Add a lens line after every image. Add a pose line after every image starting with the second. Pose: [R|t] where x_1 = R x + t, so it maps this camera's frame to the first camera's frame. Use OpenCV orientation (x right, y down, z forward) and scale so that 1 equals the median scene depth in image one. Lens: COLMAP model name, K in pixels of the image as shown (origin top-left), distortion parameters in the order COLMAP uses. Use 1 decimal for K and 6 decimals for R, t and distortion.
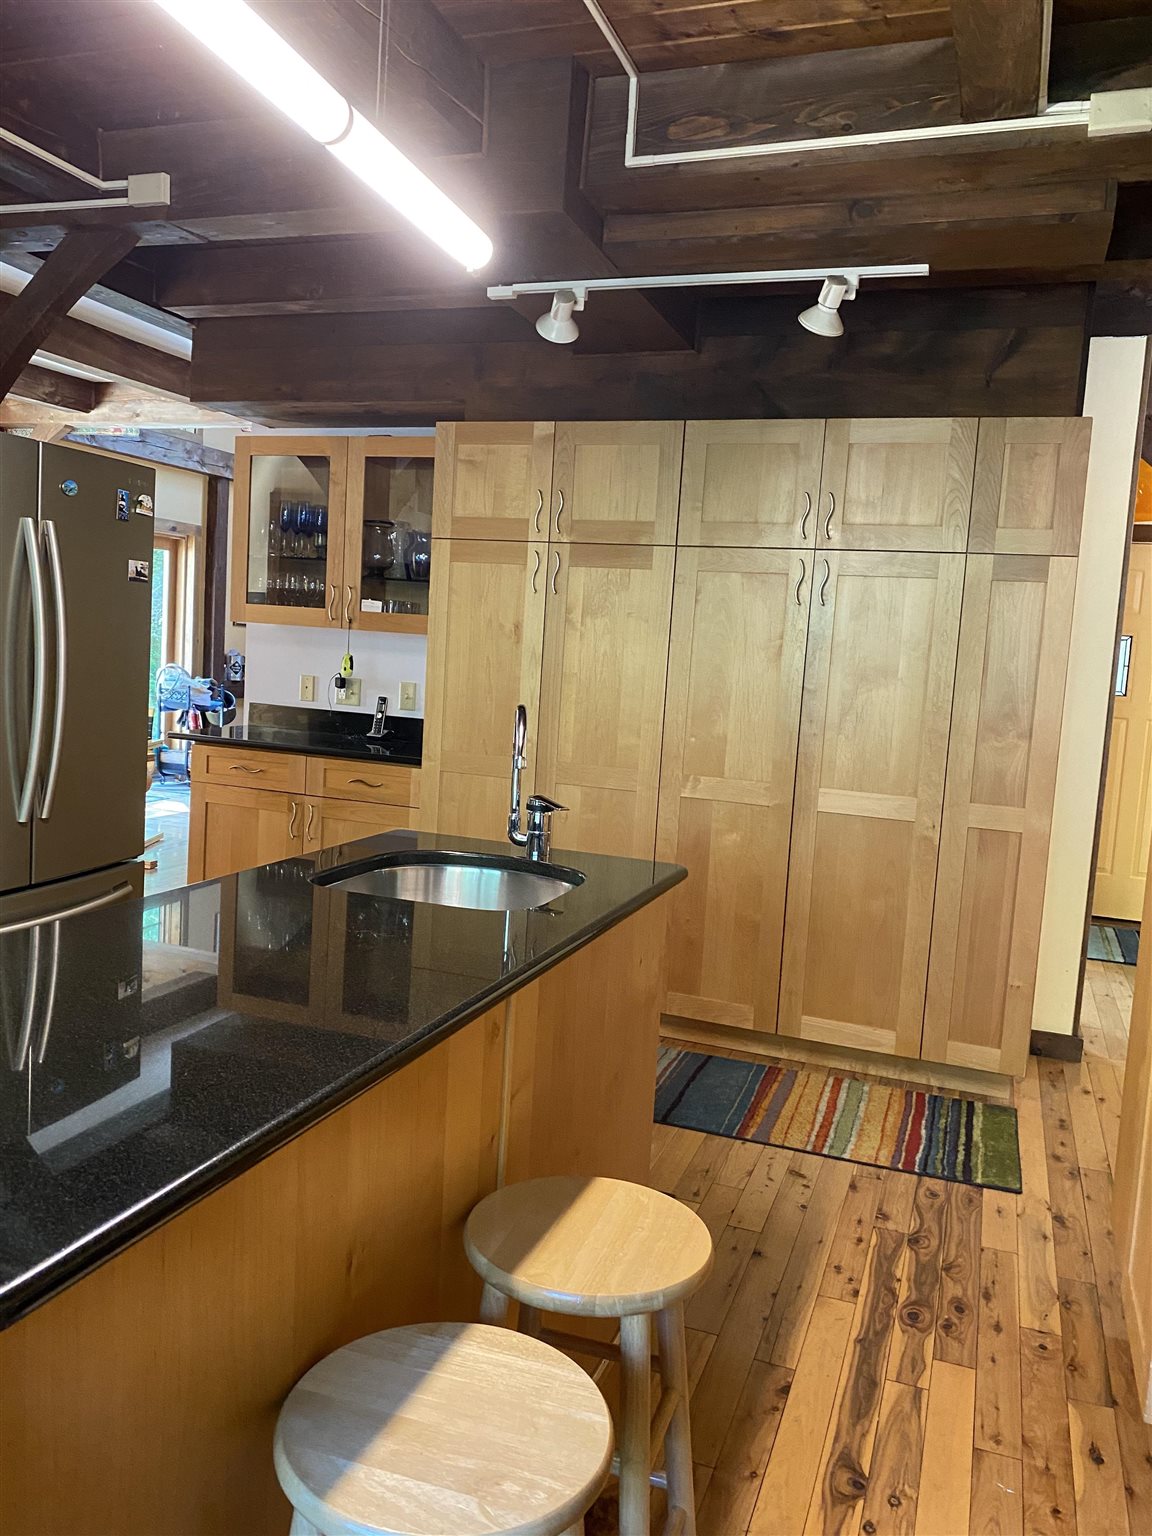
lens RADIAL K [[1193.4, 0, 569.4], [0, 1193.4, 760.0], [0, 0, 1]] dist [0.016781, -0.010559]
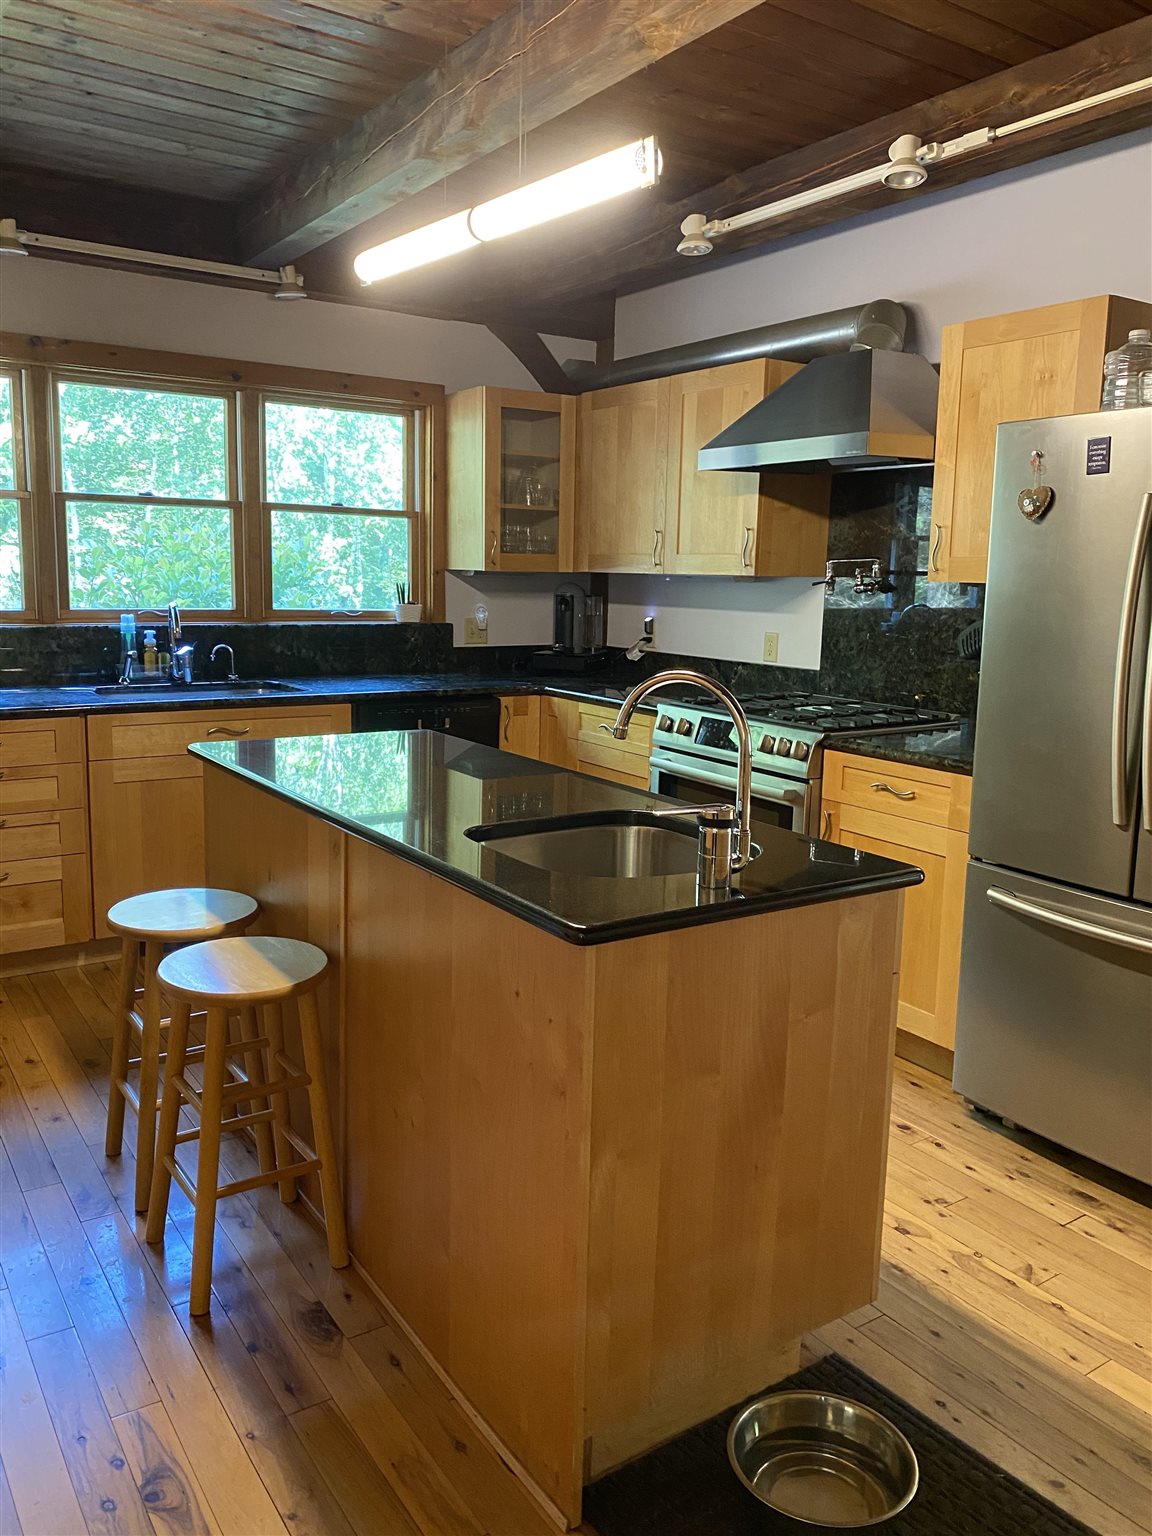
lens RADIAL K [[1193.4, 0, 574.5], [0, 1193.4, 735.2], [0, 0, 1]] dist [0.016781, -0.010559]
pose [[-0.580402, 0.040874, -0.813303, 0.185030], [-0.136977, 0.979609, 0.146984, -0.030083], [0.802727, 0.196713, -0.562968, 0.399603]]
